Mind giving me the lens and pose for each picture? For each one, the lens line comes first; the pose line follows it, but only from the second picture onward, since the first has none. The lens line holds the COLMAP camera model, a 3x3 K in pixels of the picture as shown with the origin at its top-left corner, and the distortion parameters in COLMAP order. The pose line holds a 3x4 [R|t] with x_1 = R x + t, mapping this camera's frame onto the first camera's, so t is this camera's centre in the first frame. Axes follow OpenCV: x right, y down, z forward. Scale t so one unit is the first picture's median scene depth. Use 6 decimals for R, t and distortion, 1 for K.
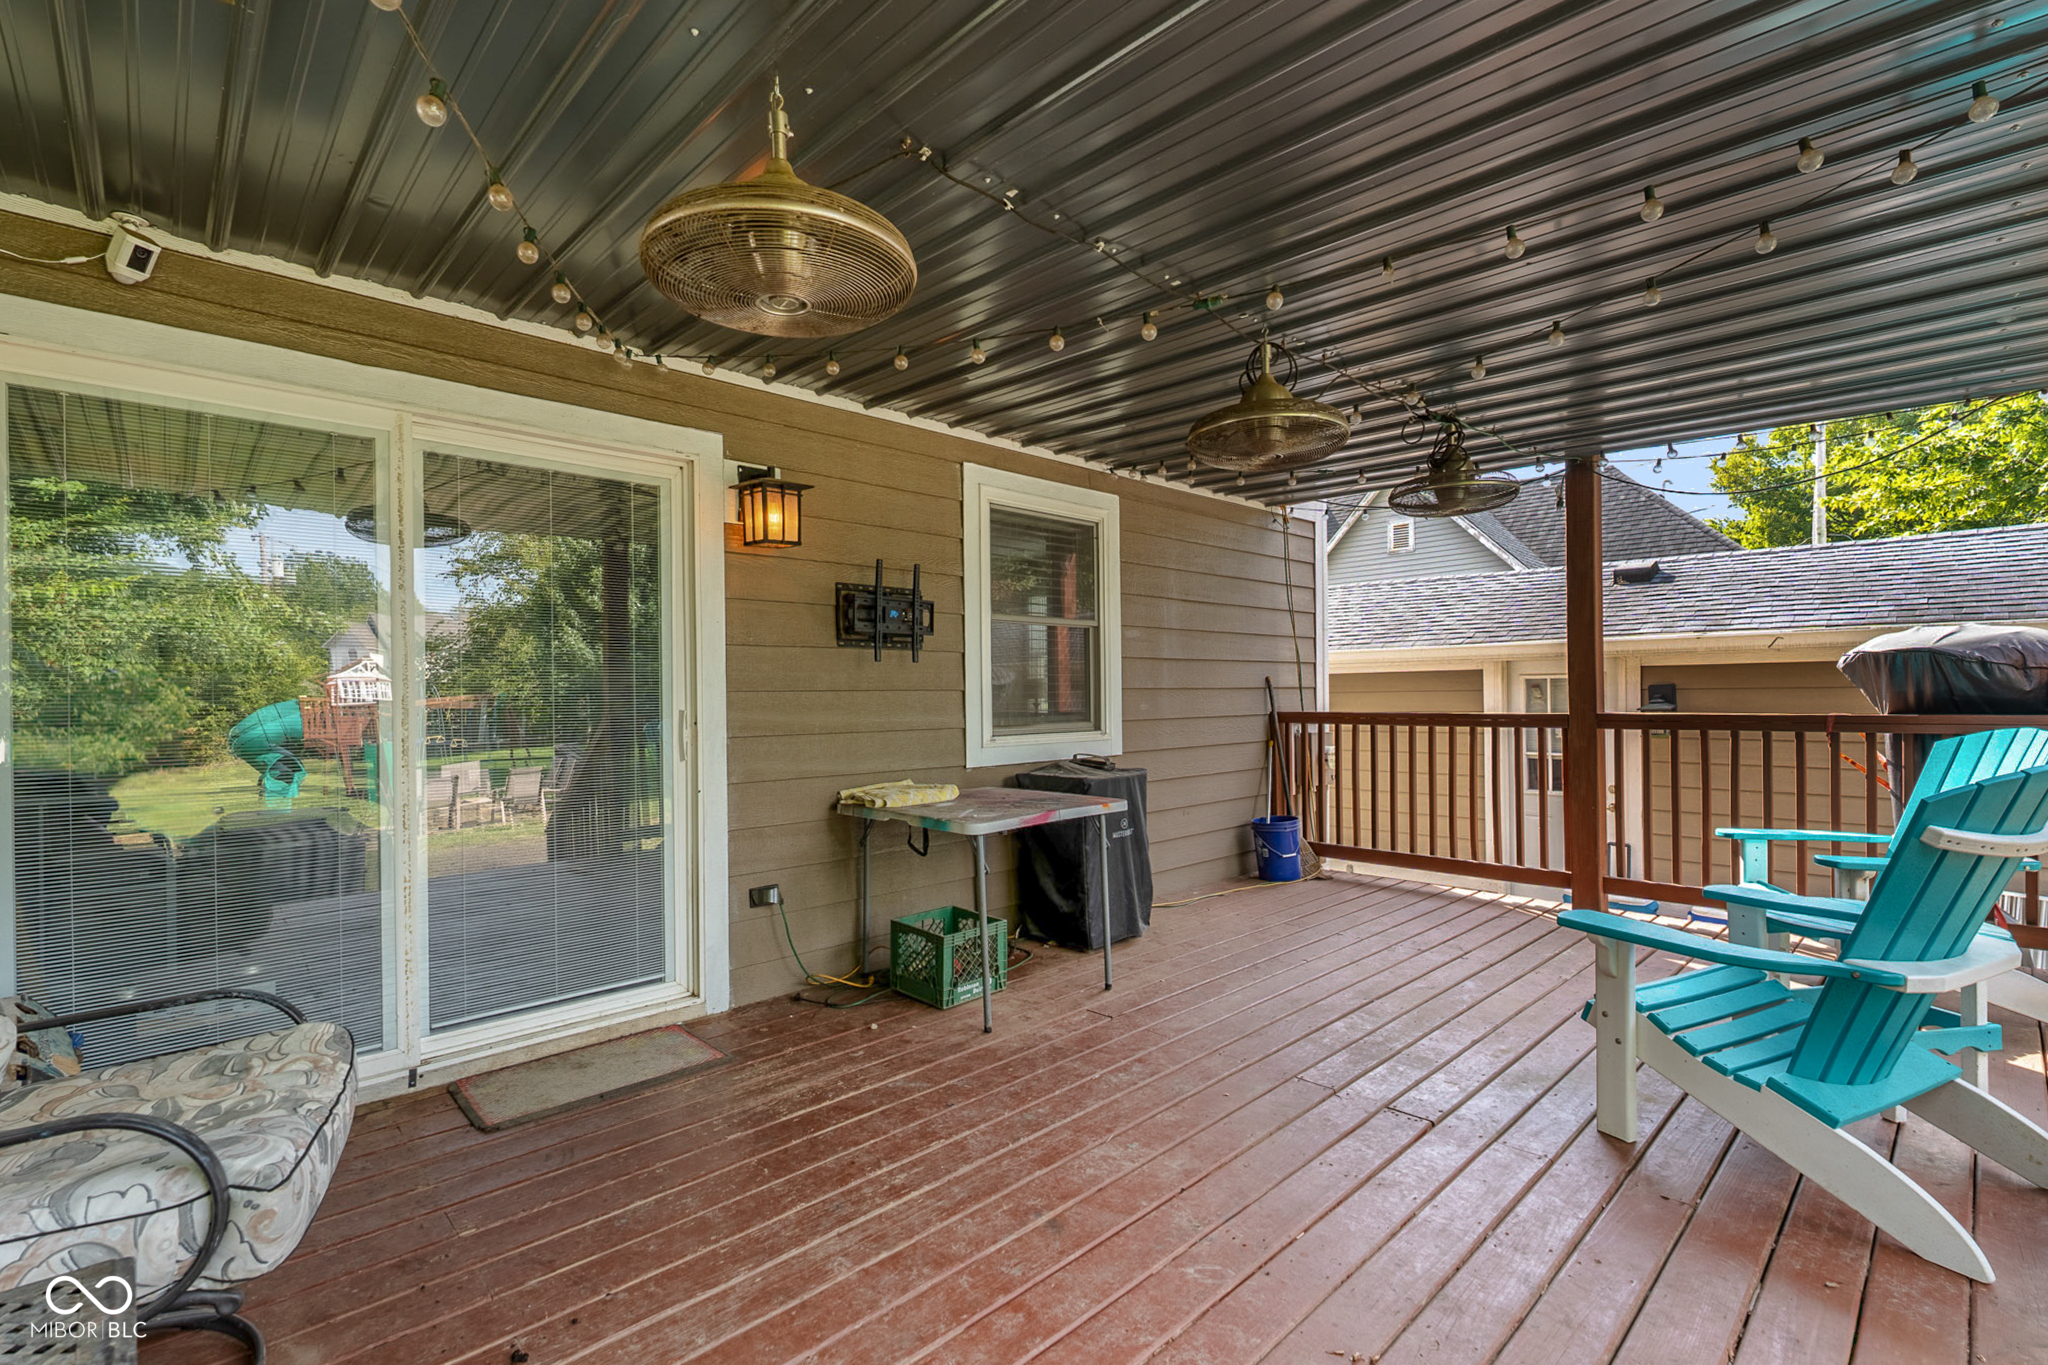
lens RADIAL K [[921.2, 0, 1031.9], [0, 921.2, 688.8], [0, 0, 1]] dist [-0.003886, 0.002695]
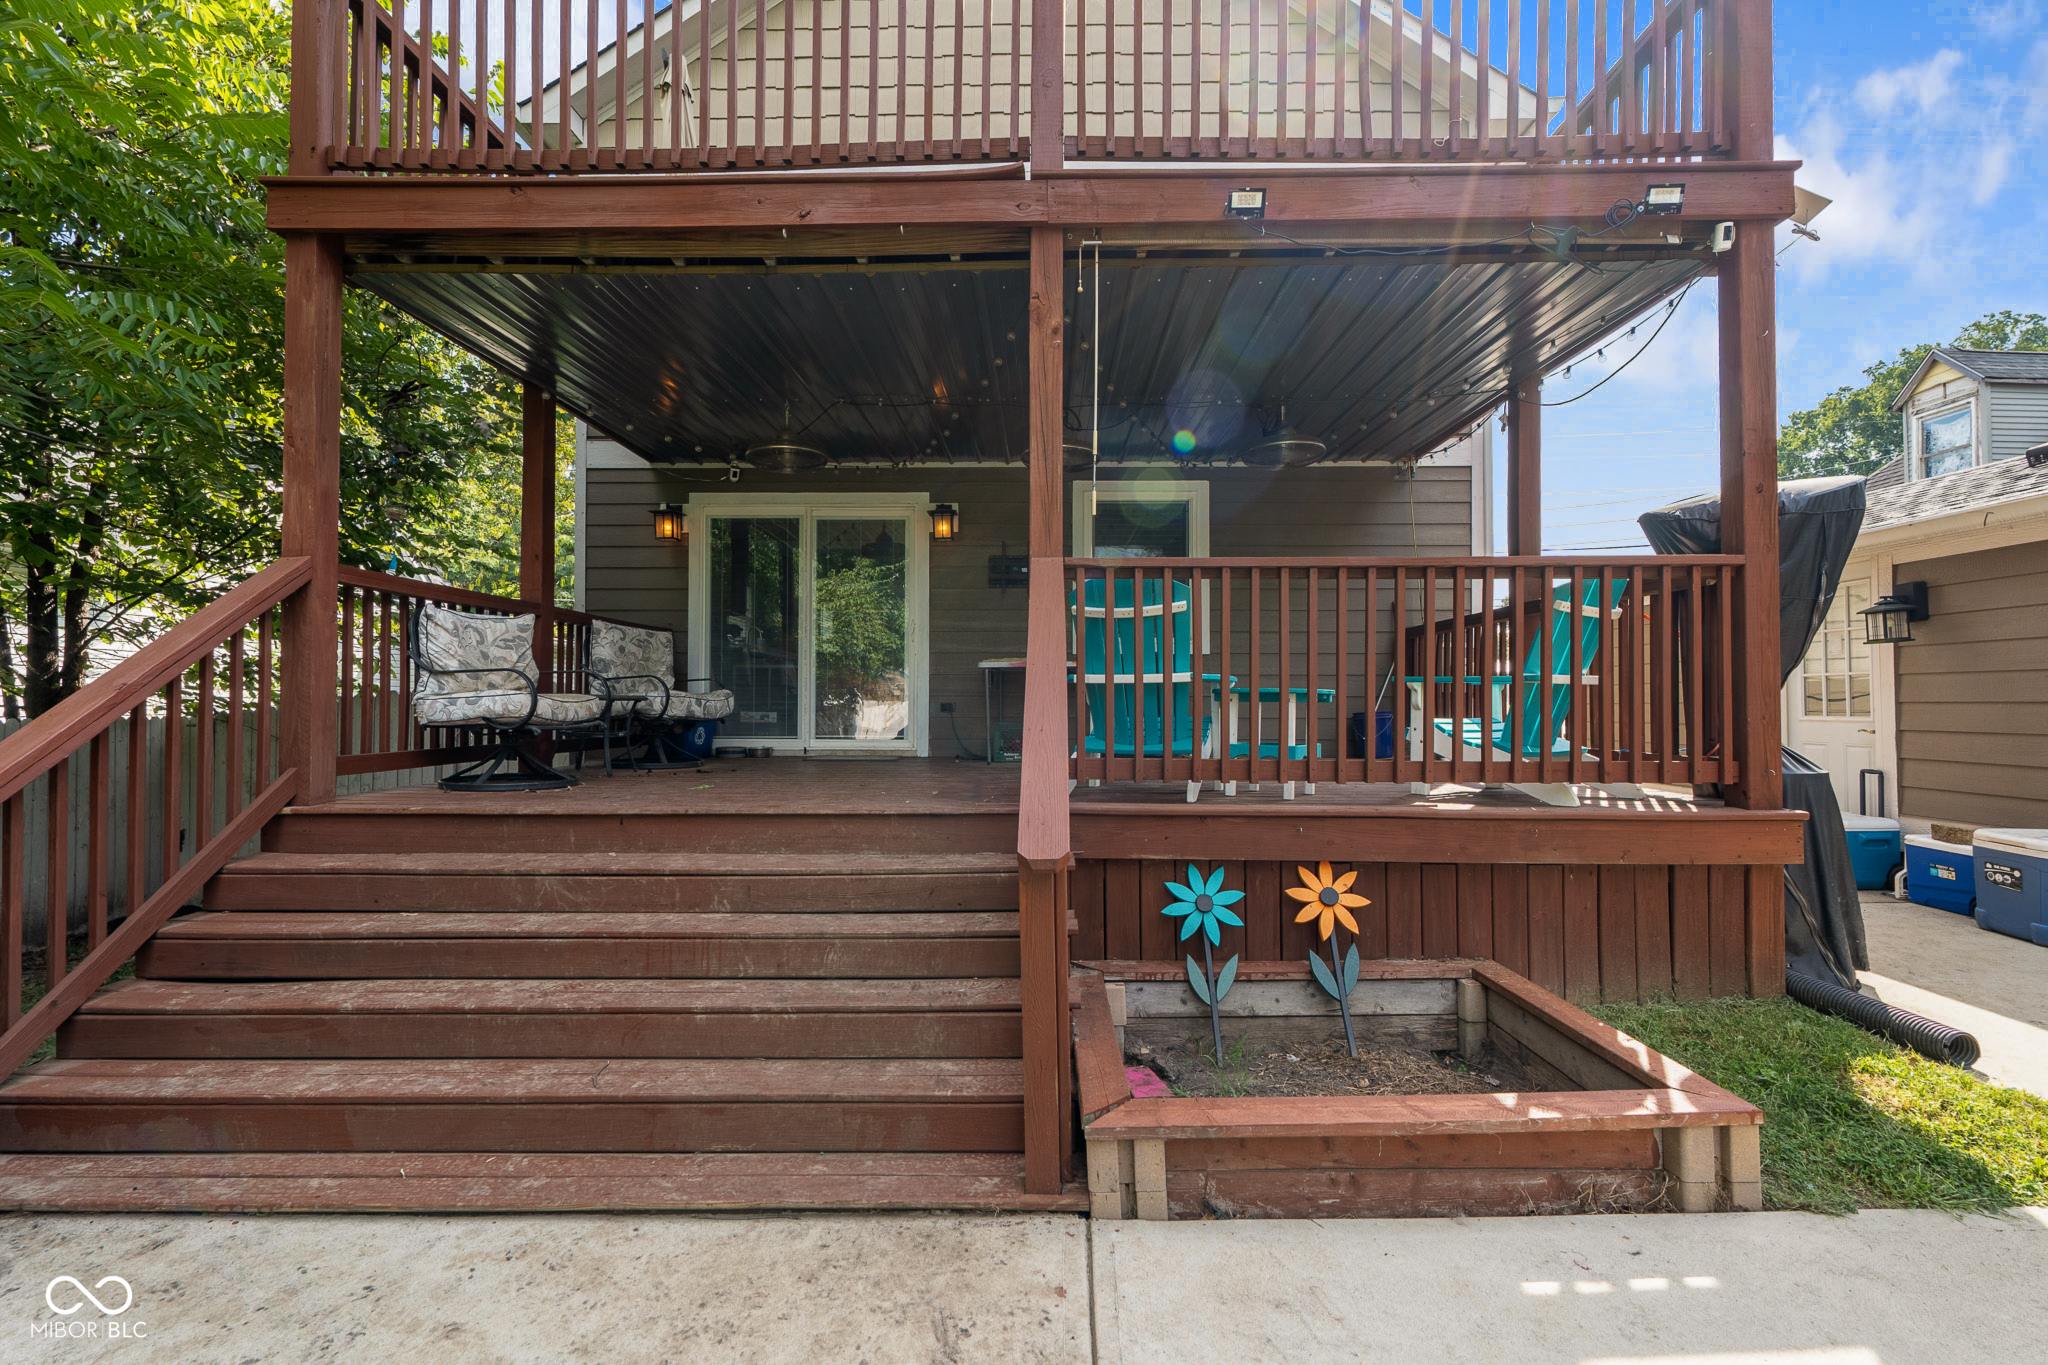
lens RADIAL K [[921.2, 0, 1055.7], [0, 921.2, 697.1], [0, 0, 1]] dist [-0.003886, 0.002695]
pose [[0.716398, 0.007929, -0.697647, 1.414950], [-0.007264, 0.999966, 0.003906, 0.200417], [0.697654, 0.002269, 0.716431, -0.356646]]
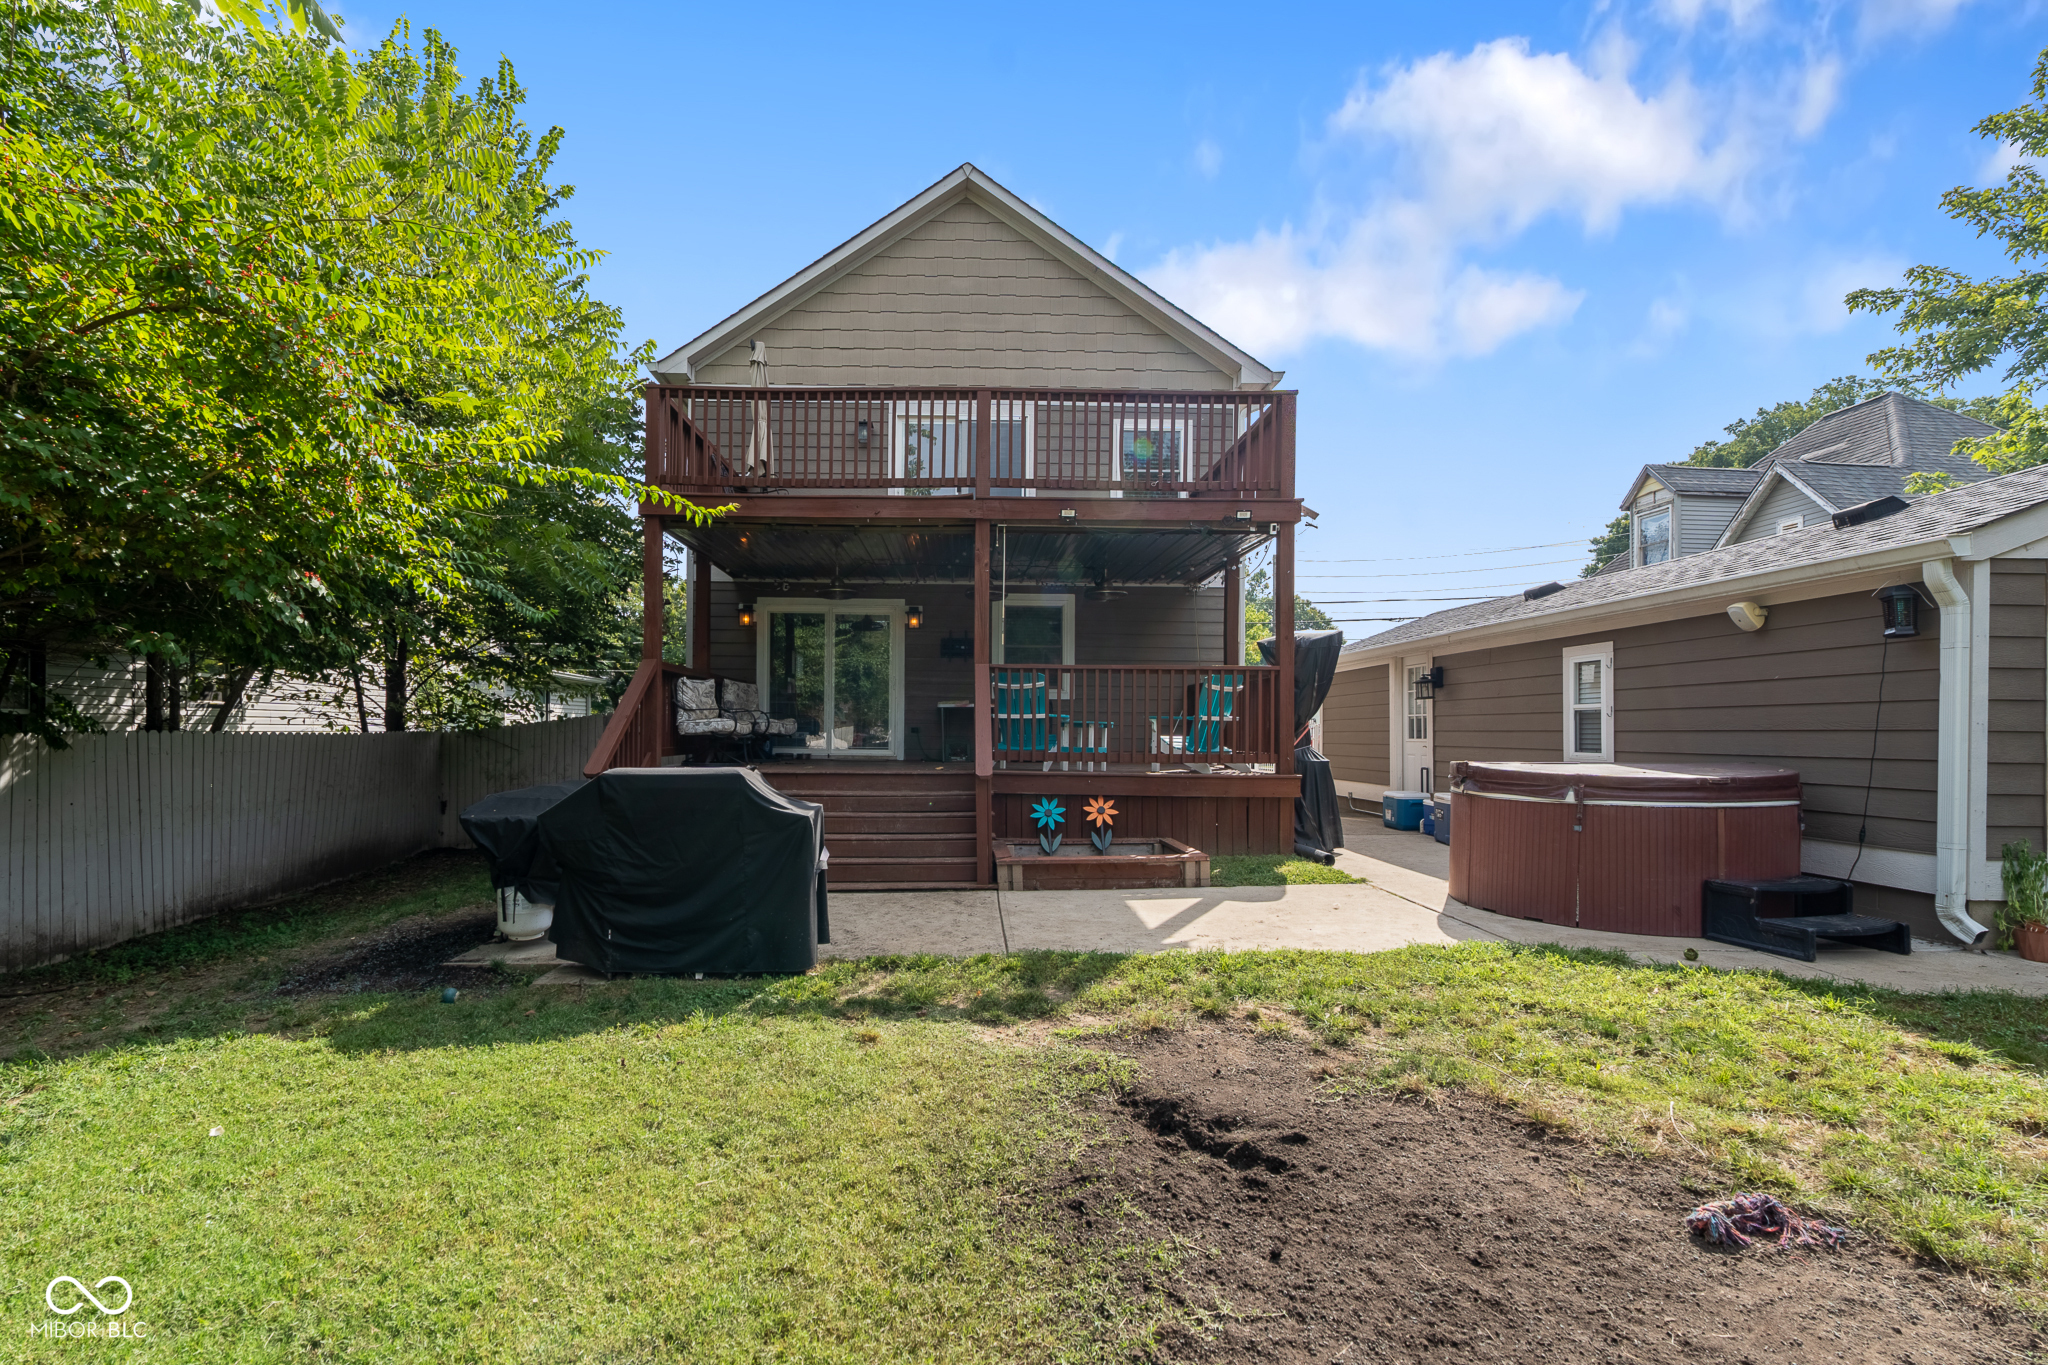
lens RADIAL K [[921.2, 0, 990.7], [0, 921.2, 726.6], [0, 0, 1]] dist [-0.003886, 0.002695]
pose [[0.730907, 0.014572, -0.682321, 2.374750], [-0.015171, 0.999872, 0.005102, 0.198377], [0.682308, 0.006622, 0.731035, -1.396985]]
